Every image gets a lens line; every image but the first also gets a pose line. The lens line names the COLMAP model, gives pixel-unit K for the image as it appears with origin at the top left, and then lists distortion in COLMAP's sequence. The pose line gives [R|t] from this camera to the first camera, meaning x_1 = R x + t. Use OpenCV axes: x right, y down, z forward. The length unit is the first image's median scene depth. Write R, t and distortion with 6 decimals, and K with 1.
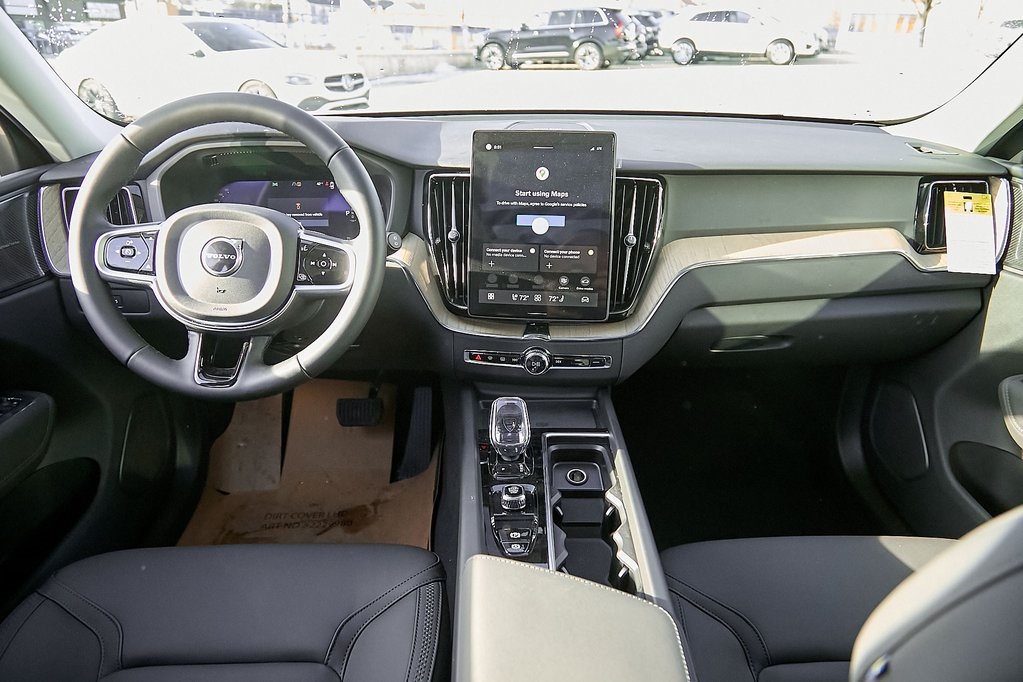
lens RADIAL K [[698.9, 0, 511.5], [0, 698.9, 341.0], [0, 0, 1]] dist [0.007195, 0.000220]
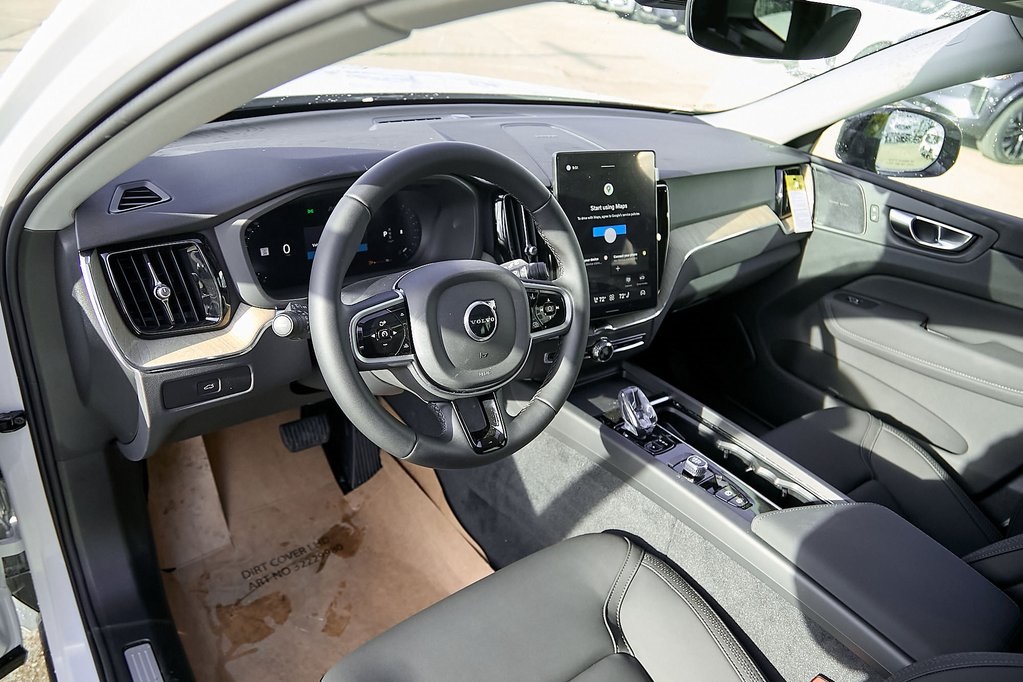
lens RADIAL K [[698.9, 0, 511.5], [0, 698.9, 341.0], [0, 0, 1]] dist [0.007195, 0.000220]
pose [[0.799899, -0.200052, 0.565810, -0.764061], [0.130232, 0.978201, 0.161748, -0.199803], [-0.585834, -0.055695, 0.808515, 0.157135]]
